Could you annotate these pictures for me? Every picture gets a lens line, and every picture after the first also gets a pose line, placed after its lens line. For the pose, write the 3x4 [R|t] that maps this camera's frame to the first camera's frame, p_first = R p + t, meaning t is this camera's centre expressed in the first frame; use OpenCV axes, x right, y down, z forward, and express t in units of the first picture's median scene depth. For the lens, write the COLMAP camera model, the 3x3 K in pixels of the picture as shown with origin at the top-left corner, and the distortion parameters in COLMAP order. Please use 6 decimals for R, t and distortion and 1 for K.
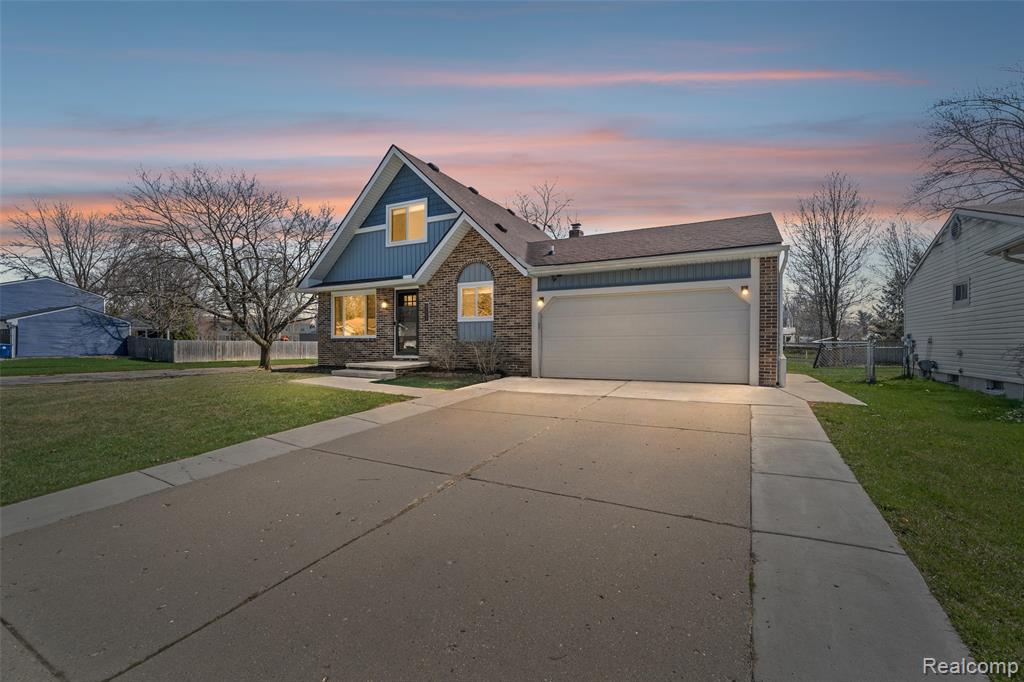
lens RADIAL K [[441.2, 0, 512.0], [0, 441.2, 341.0], [0, 0, 1]] dist [0.000218, 0.000094]
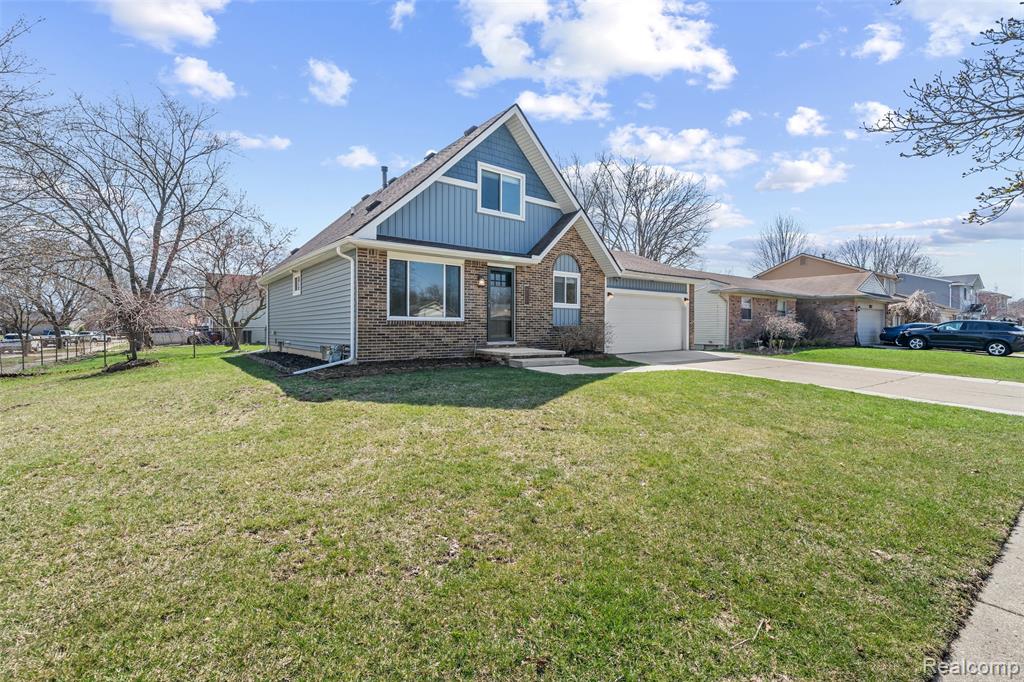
lens RADIAL K [[441.2, 0, 512.0], [0, 441.2, 341.0], [0, 0, 1]] dist [0.000218, 0.000094]
pose [[0.405596, -0.026587, 0.913666, -1.173455], [-0.002018, 0.999548, 0.029982, 0.005538], [-0.914050, -0.014004, 0.405359, 0.689285]]
